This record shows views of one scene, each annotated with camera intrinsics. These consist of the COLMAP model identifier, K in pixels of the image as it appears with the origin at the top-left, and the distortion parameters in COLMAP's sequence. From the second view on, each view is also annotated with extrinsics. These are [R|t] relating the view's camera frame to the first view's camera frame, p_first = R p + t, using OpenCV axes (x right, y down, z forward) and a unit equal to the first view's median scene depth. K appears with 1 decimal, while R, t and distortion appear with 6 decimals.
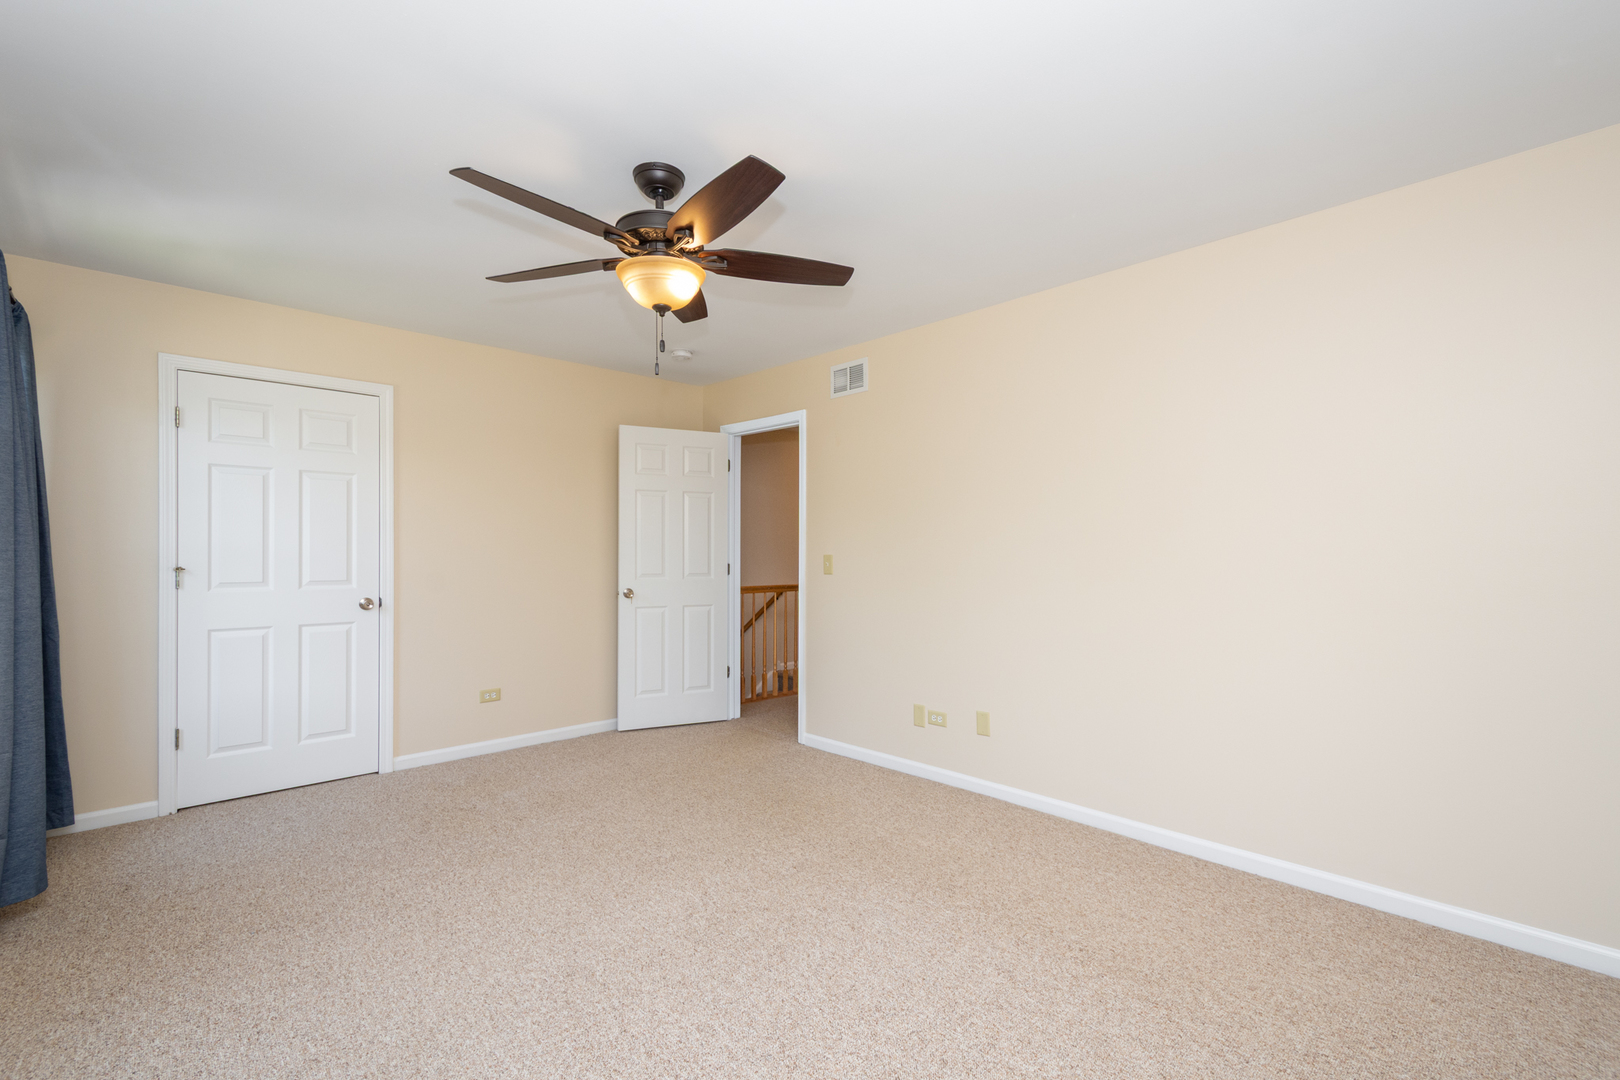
lens RADIAL K [[718.1, 0, 805.6], [0, 718.1, 542.7], [0, 0, 1]] dist [0.010016, -0.003049]
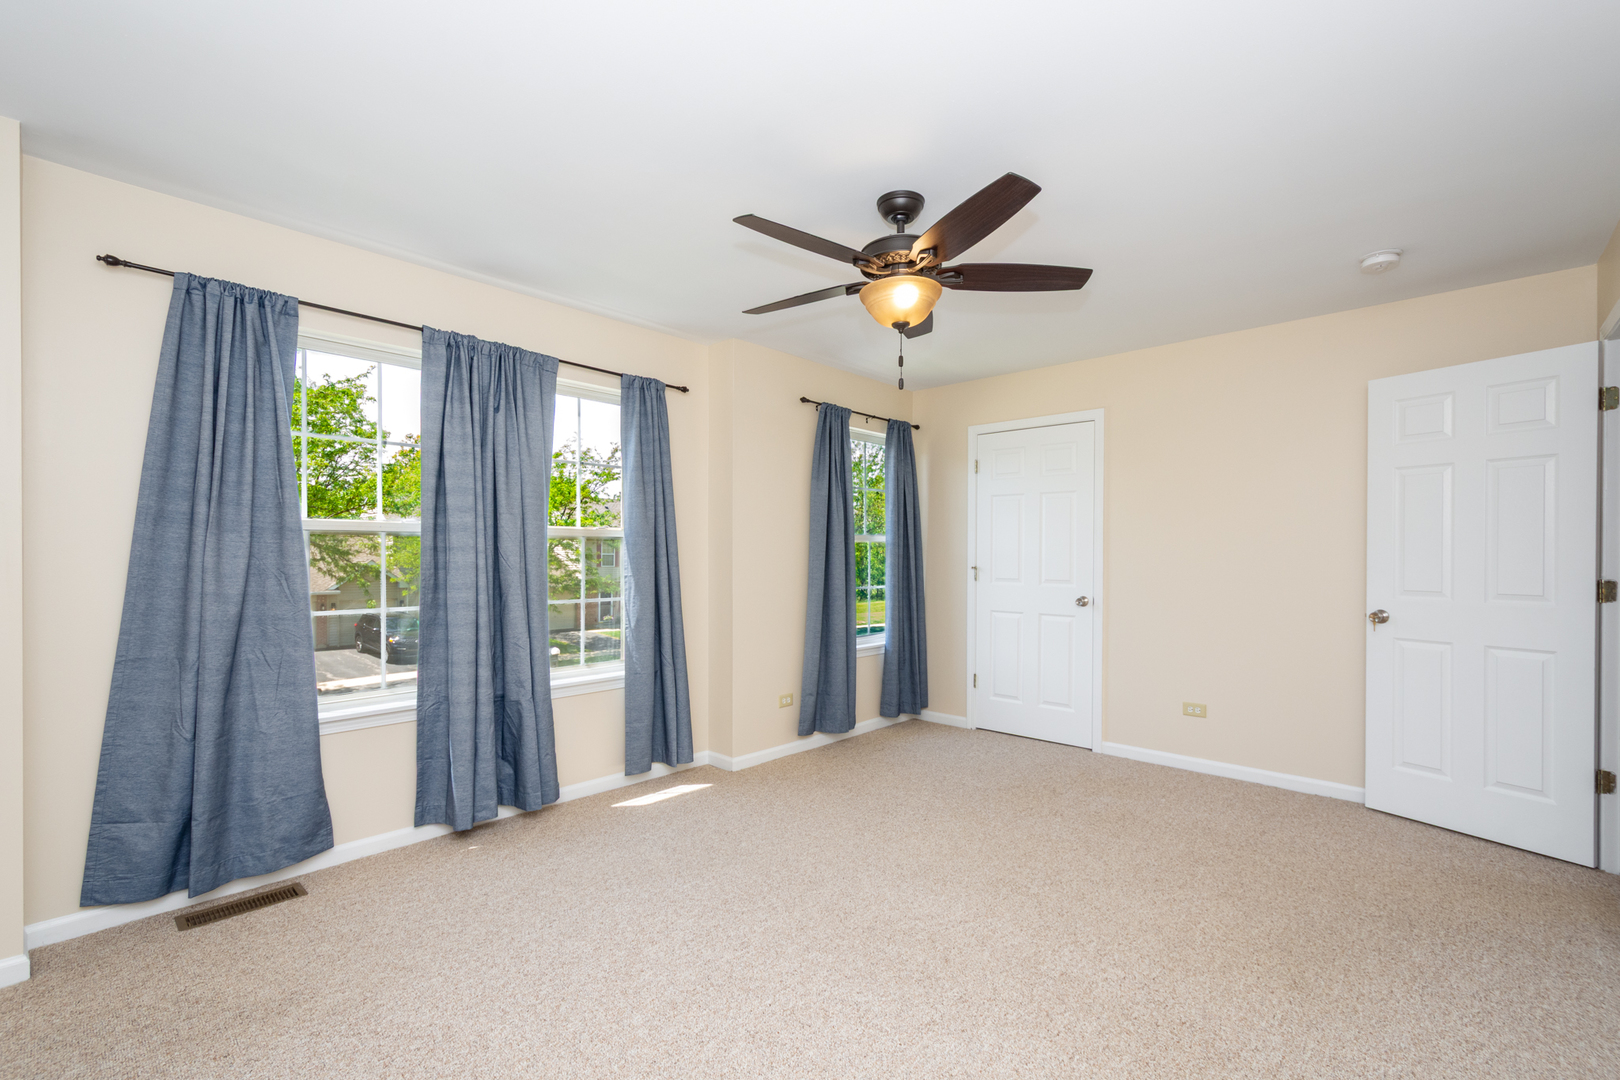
lens RADIAL K [[718.1, 0, 825.2], [0, 718.1, 548.5], [0, 0, 1]] dist [0.010016, -0.003049]
pose [[0.080317, -0.007570, -0.996741, 0.433613], [0.007902, 0.999945, -0.006957, 0.003136], [0.996738, -0.007318, 0.080372, 0.413036]]
